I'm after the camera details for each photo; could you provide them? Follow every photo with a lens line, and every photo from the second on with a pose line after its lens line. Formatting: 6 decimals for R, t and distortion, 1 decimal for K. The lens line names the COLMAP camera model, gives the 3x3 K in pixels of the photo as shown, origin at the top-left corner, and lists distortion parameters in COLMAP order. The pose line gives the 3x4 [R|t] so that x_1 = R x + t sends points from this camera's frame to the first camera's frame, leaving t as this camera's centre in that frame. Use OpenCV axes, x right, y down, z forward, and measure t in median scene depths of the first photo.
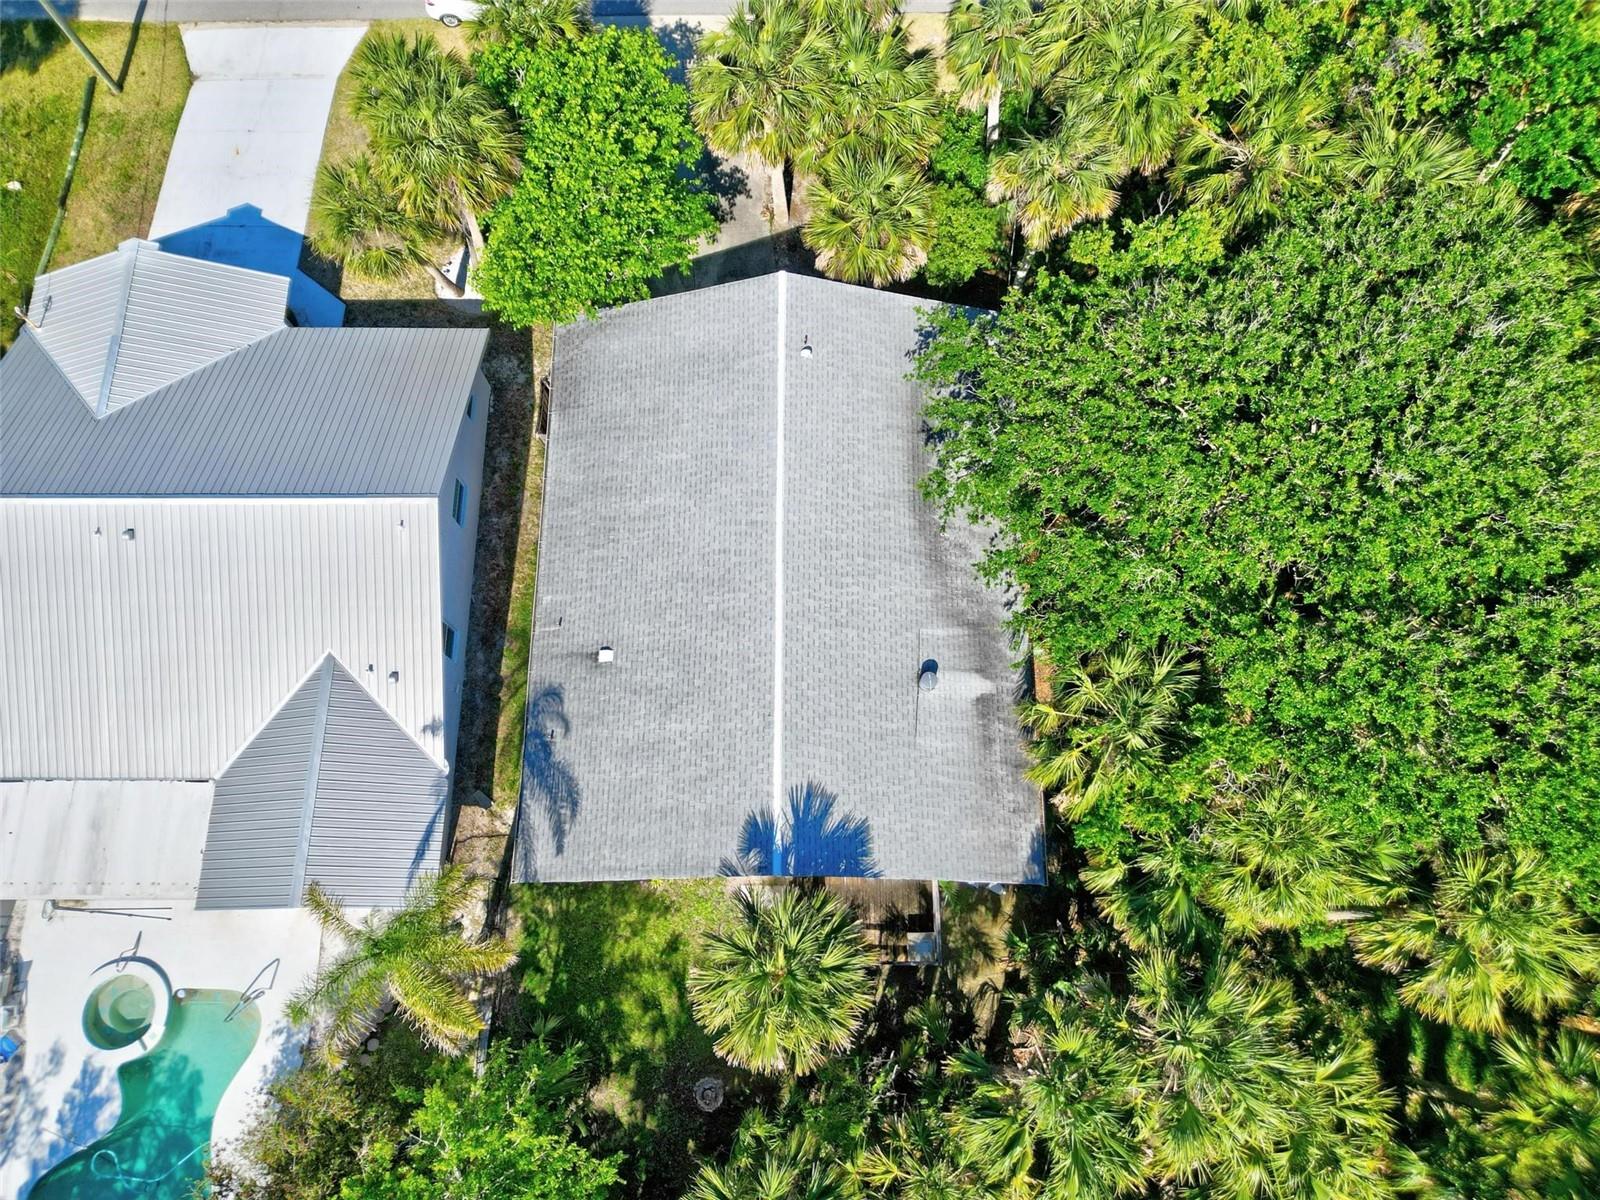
lens RADIAL K [[1138.6, 0, 801.7], [0, 1138.6, 601.8], [0, 0, 1]] dist [0.080409, -0.088676]
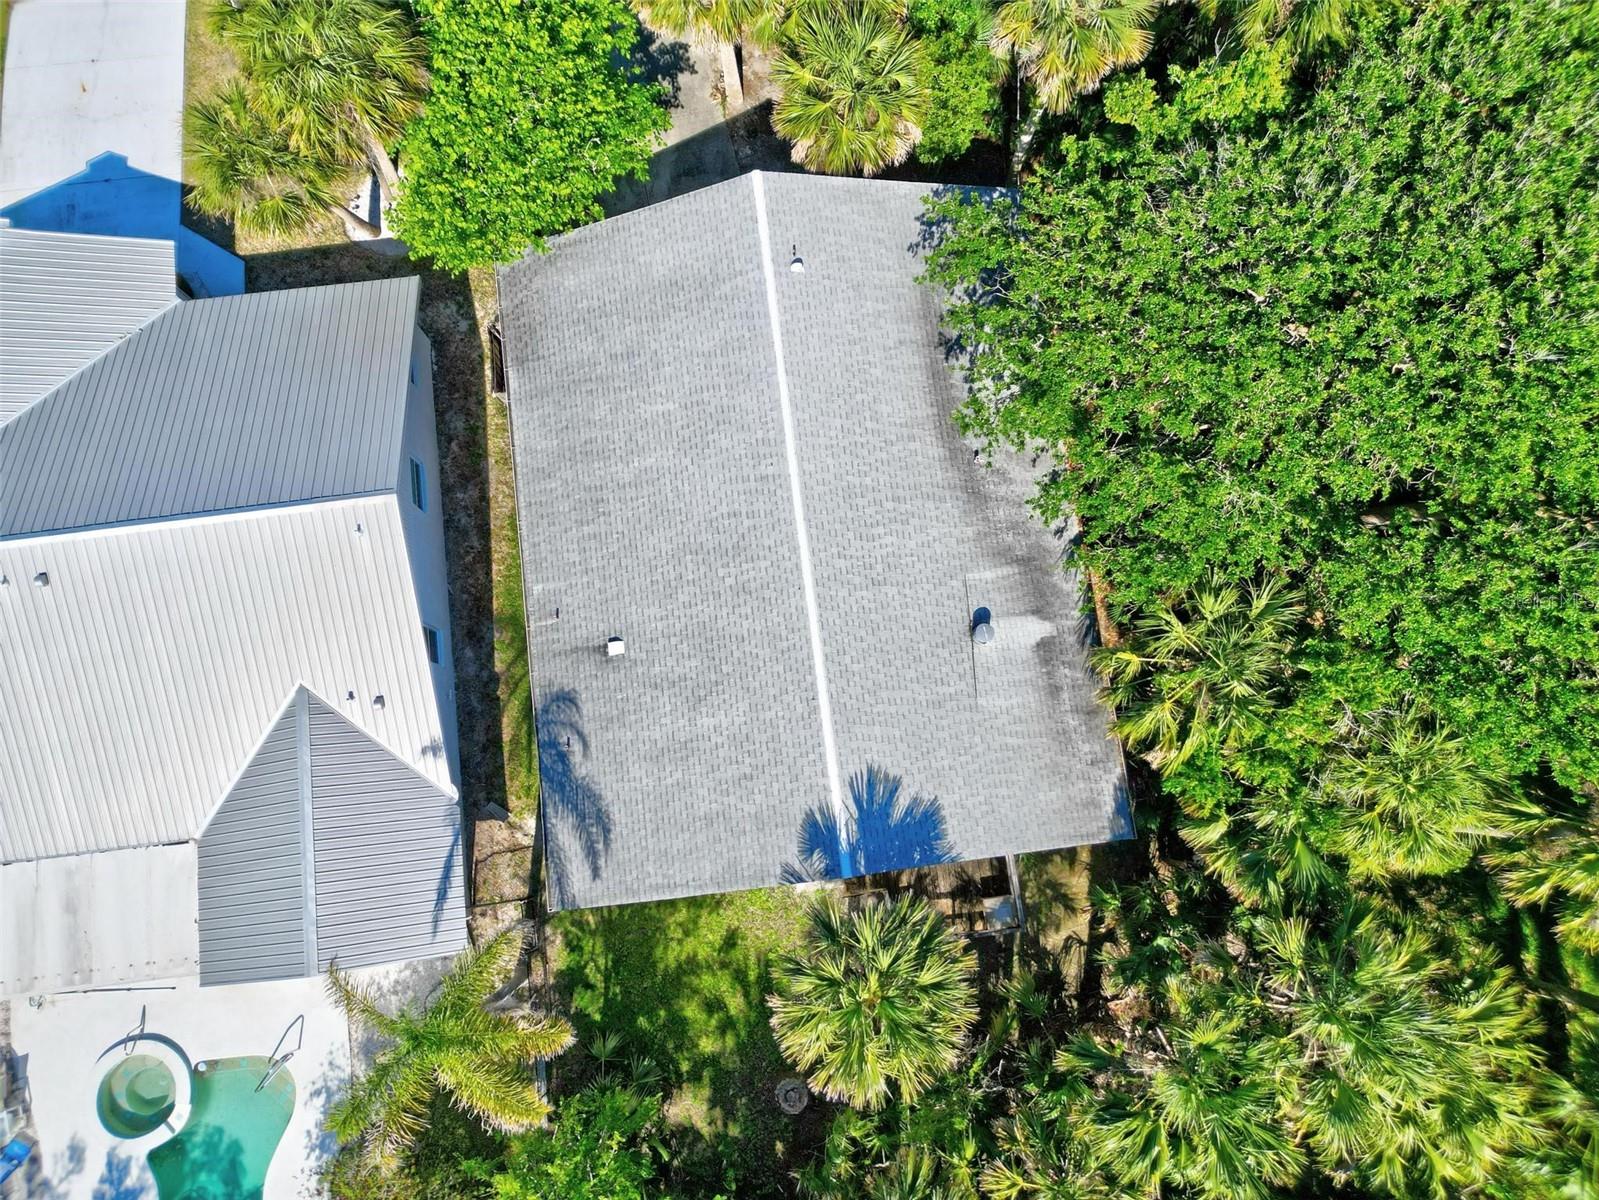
lens RADIAL K [[1133.1, 0, 799.6], [0, 1133.1, 603.9], [0, 0, 1]] dist [0.067465, -0.062964]
pose [[0.991880, -0.124493, 0.025996, -0.049581], [0.120445, 0.985161, 0.122275, -0.076612], [-0.040832, -0.118151, 0.992156, 0.129057]]
